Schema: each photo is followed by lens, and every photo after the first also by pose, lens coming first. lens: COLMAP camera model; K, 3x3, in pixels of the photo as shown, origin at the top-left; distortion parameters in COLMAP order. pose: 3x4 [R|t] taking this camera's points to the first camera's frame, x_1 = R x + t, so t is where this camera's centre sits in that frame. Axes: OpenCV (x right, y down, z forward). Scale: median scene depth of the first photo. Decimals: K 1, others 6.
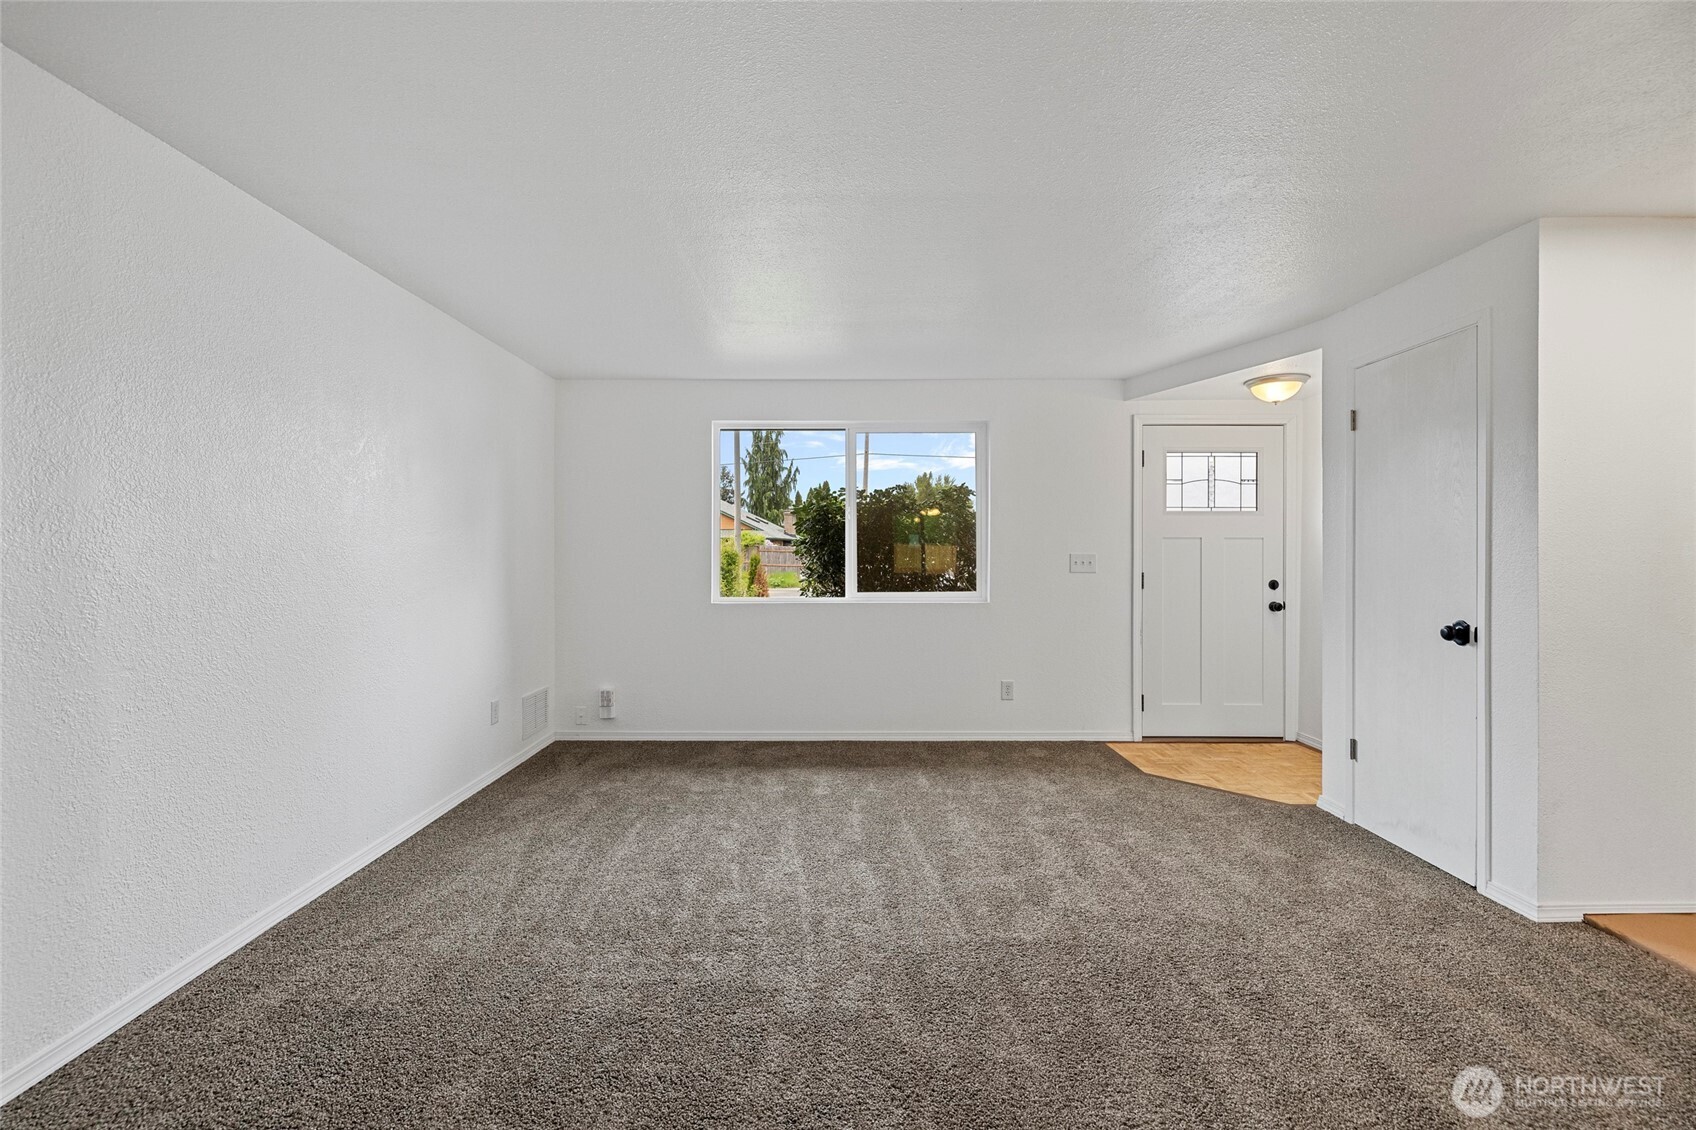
lens RADIAL K [[711.2, 0, 837.1], [0, 711.2, 552.2], [0, 0, 1]] dist [-0.000637, 0.000158]
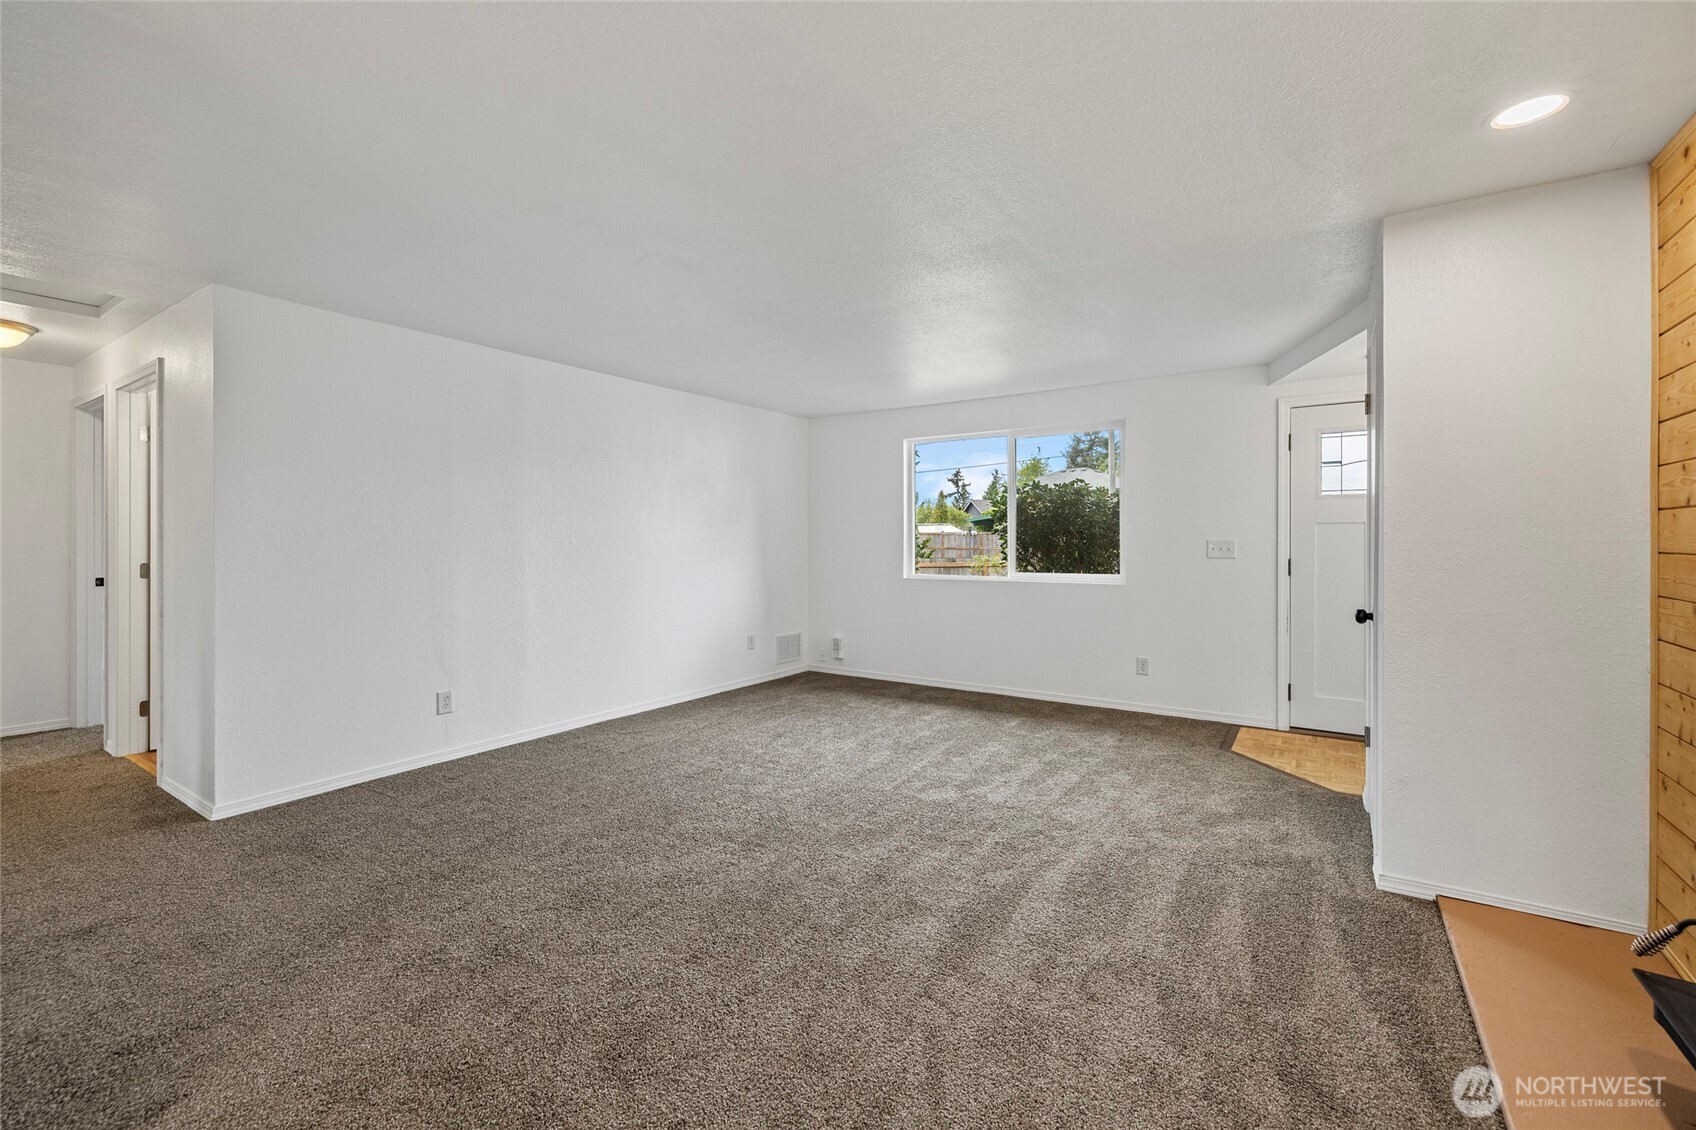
lens RADIAL K [[720.6, 0, 842.1], [0, 720.6, 537.6], [0, 0, 1]] dist [0.000694, 0.000093]
pose [[0.828698, -0.003818, -0.559683, 0.584951], [0.002393, 0.999992, -0.003280, 0.000941], [0.559691, 0.001379, 0.828700, -0.207661]]
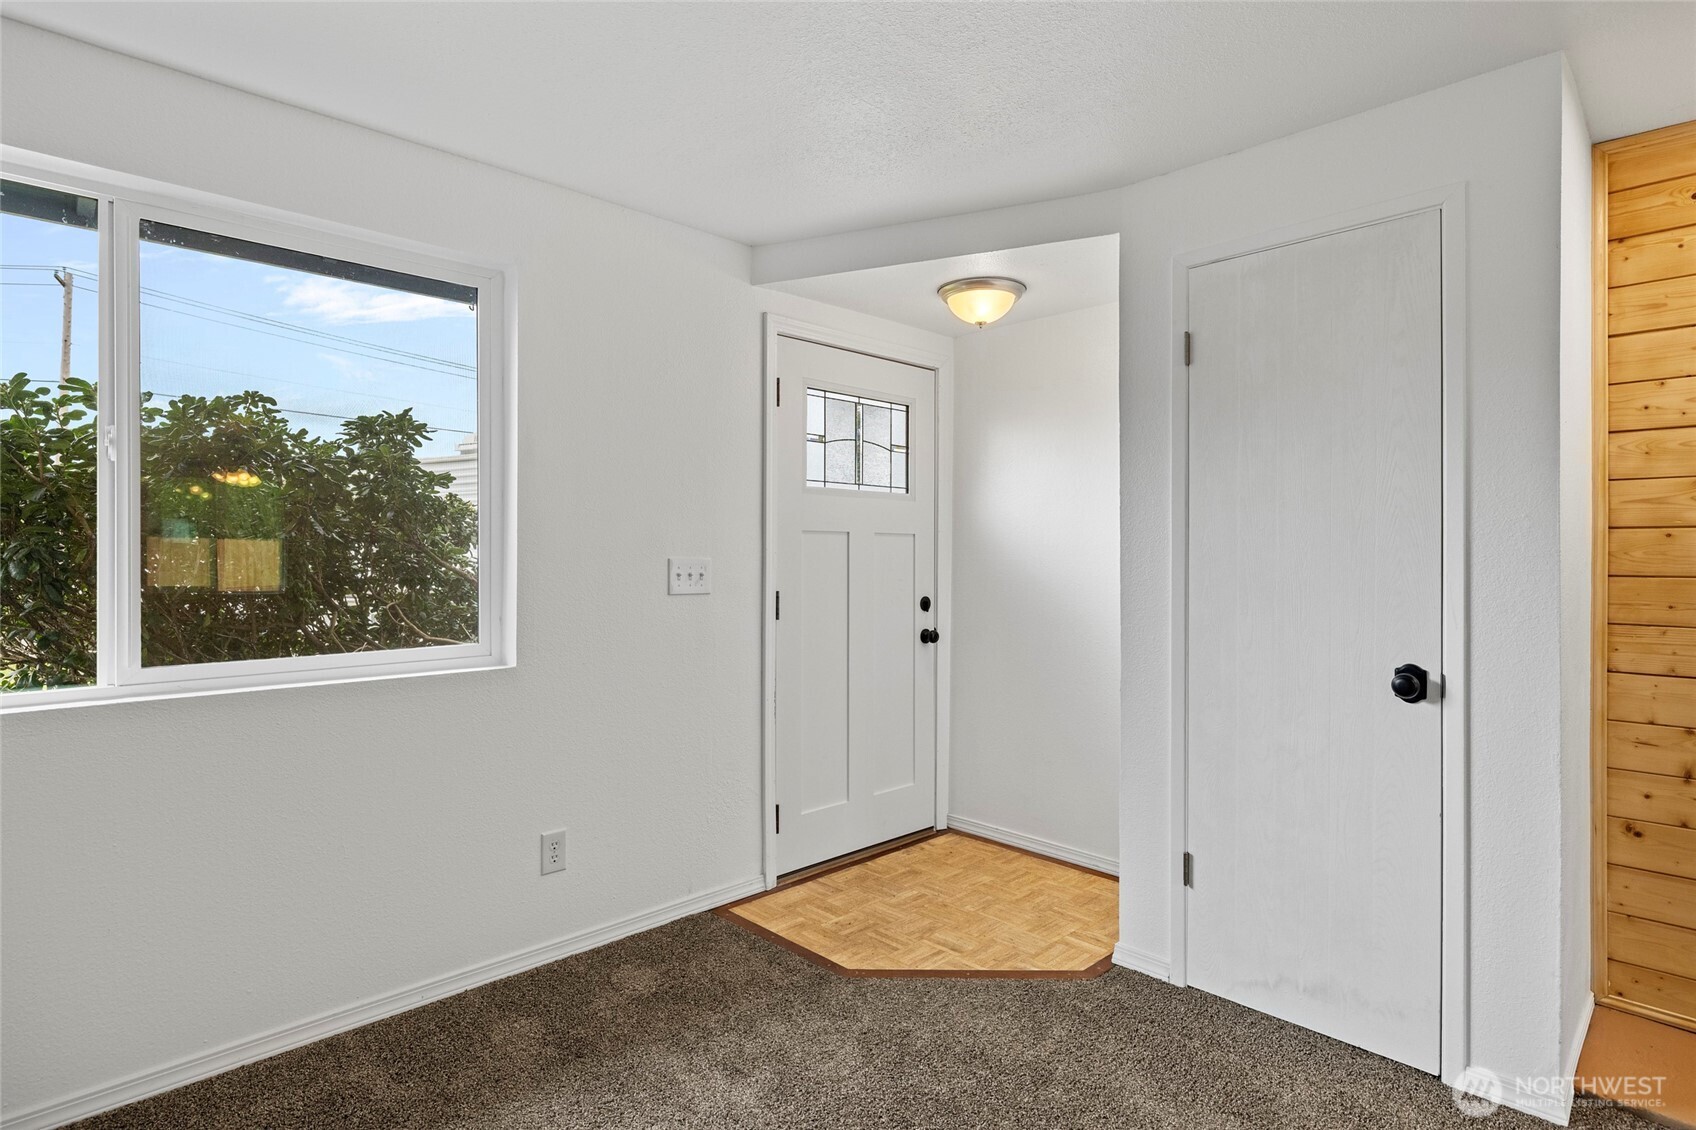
lens RADIAL K [[882.2, 0, 844.0], [0, 882.2, 555.1], [0, 0, 1]] dist [-0.003463, -0.000733]
pose [[0.716790, 0.001059, 0.697289, -0.033578], [-0.002646, 0.999996, 0.001201, -0.001949], [-0.697284, -0.002706, 0.716789, 0.558550]]
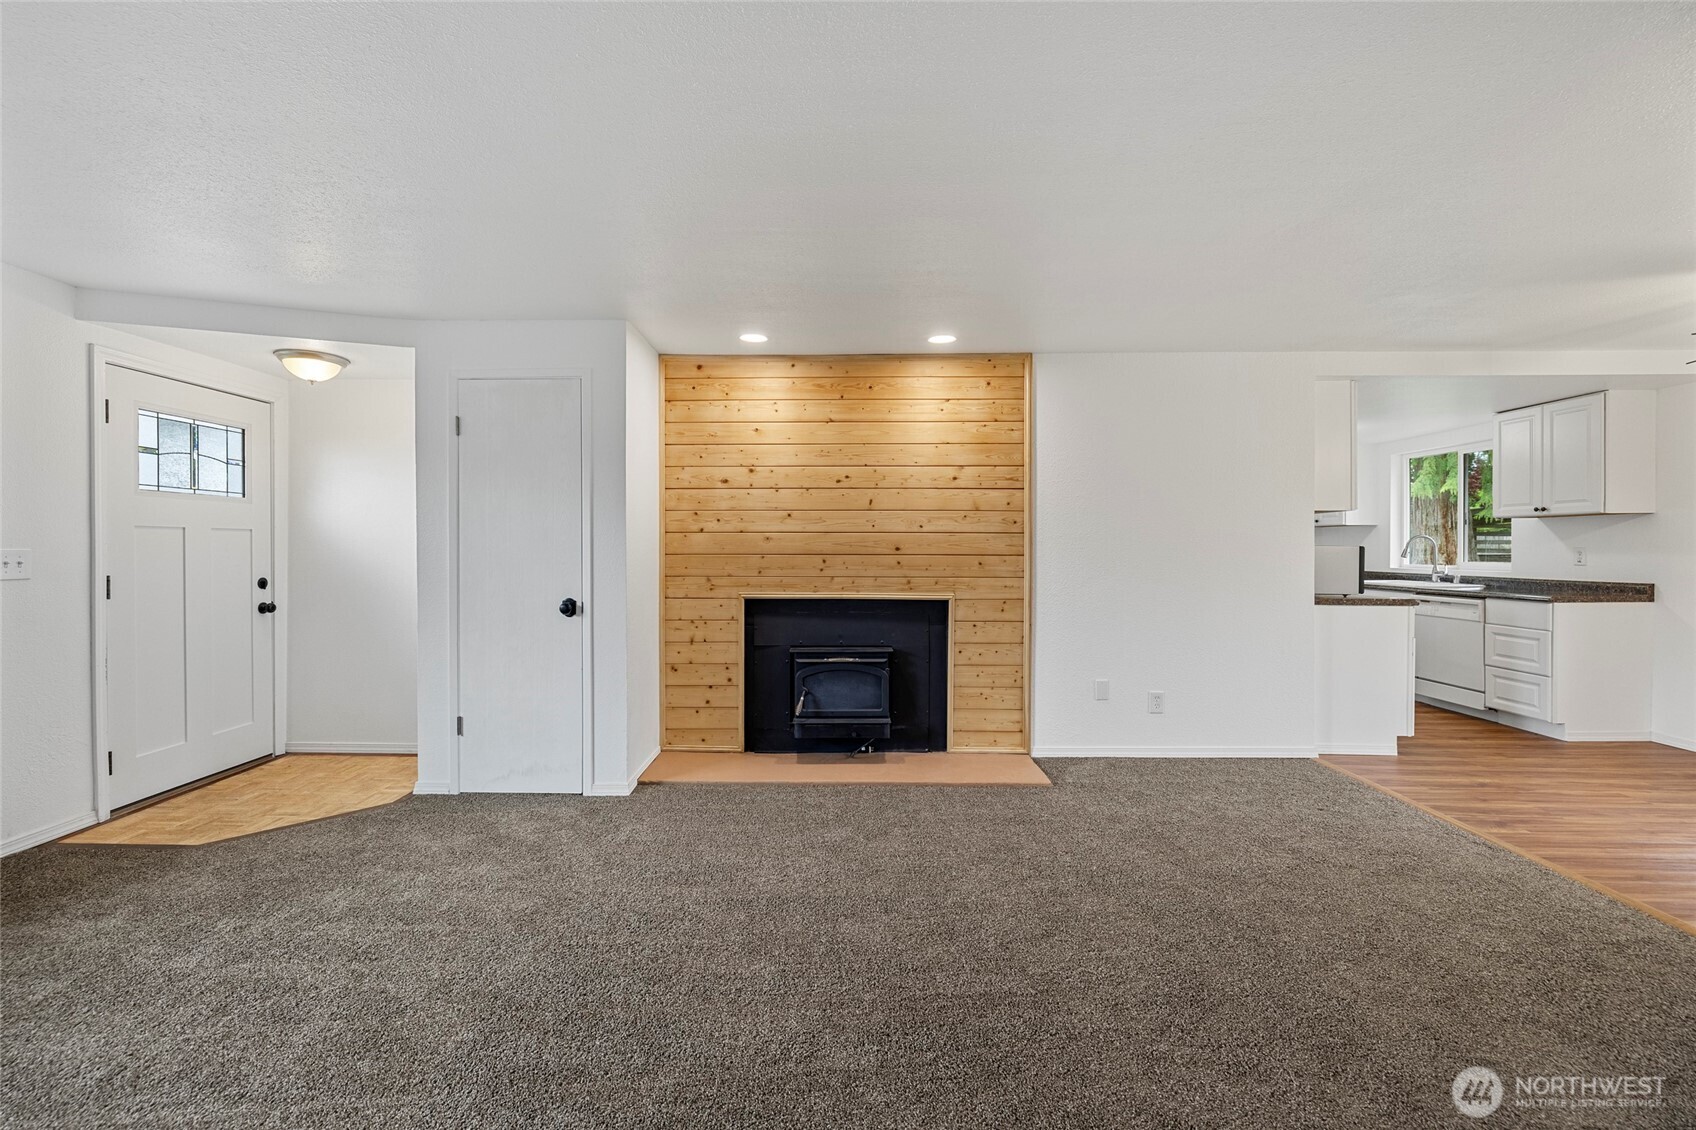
lens RADIAL K [[705.3, 0, 834.2], [0, 705.3, 551.1], [0, 0, 1]] dist [-0.001402, -0.000312]
pose [[0.017492, -0.008443, 0.999811, -0.301206], [-0.000852, 0.999964, 0.008460, -0.002328], [-0.999847, -0.000999, 0.017485, 0.344174]]
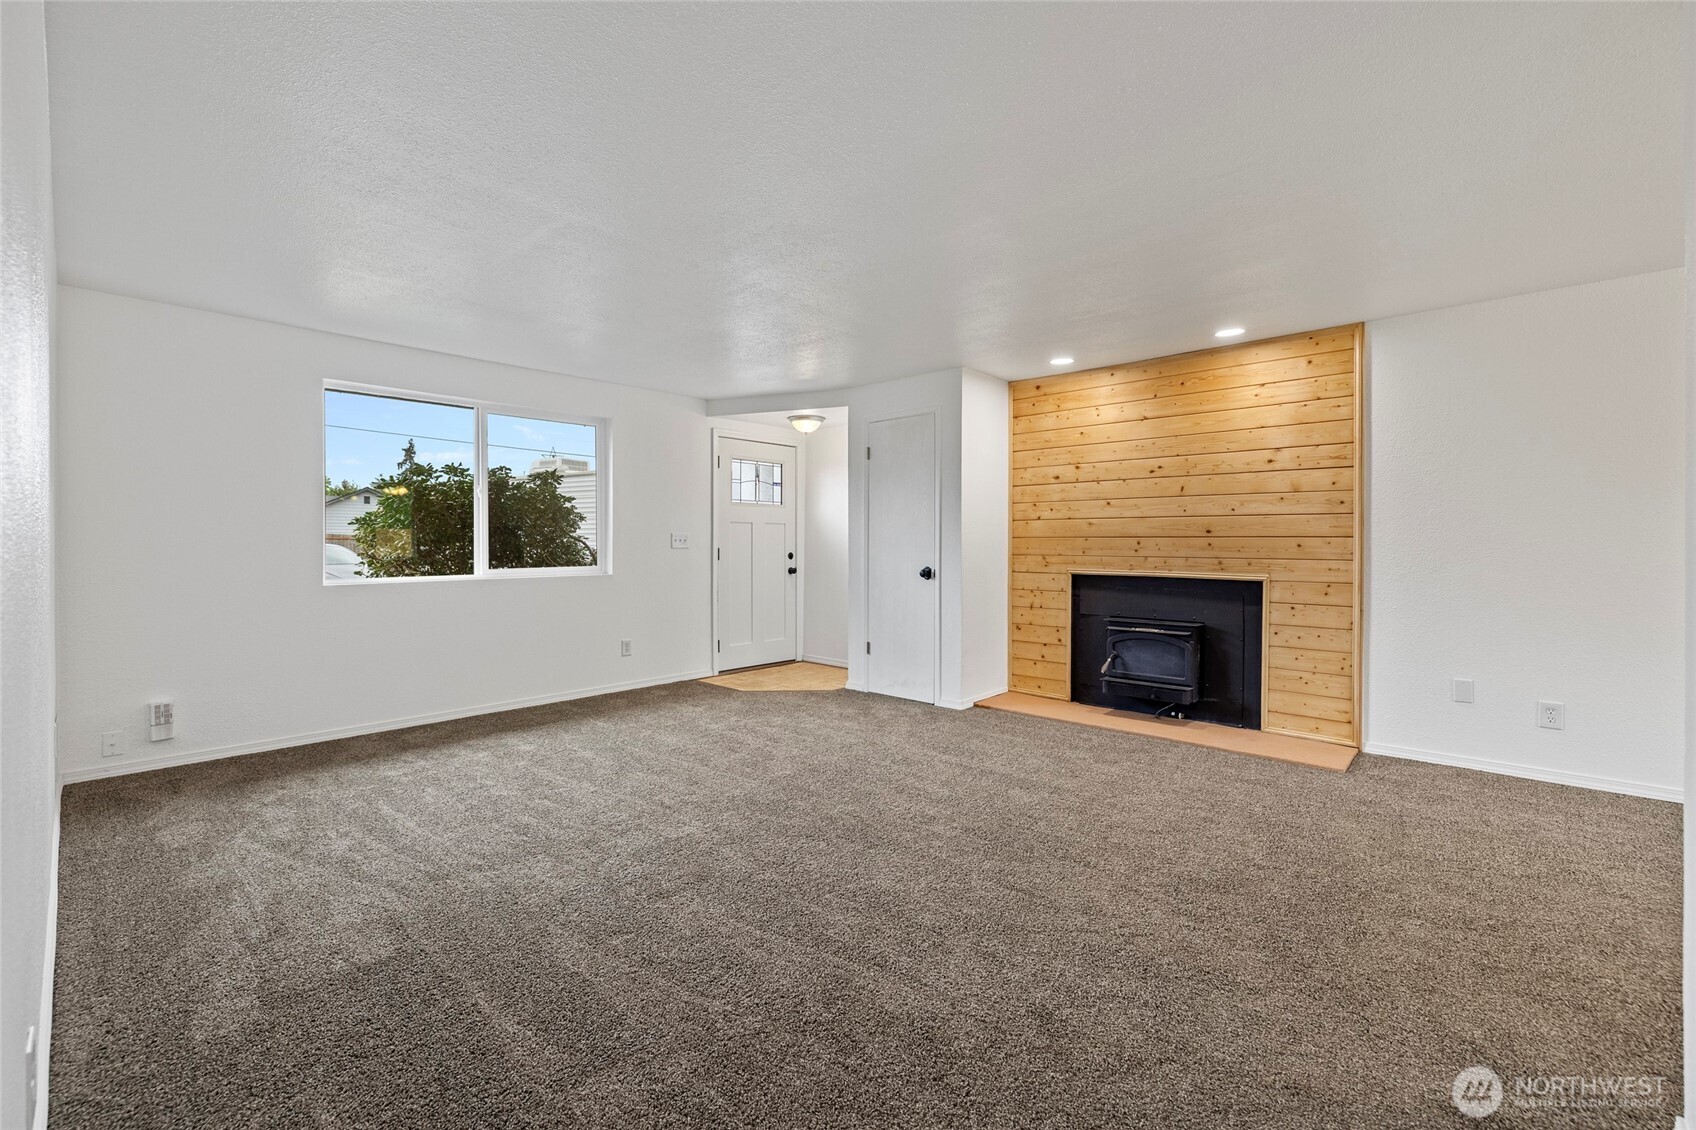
lens RADIAL K [[712.7, 0, 845.9], [0, 712.7, 542.3], [0, 0, 1]] dist [-0.001014, -0.000056]
pose [[0.677101, -0.000398, 0.735890, -0.477950], [-0.000529, 0.999999, 0.001028, 0.020475], [-0.735890, -0.001085, 0.677100, -0.093195]]
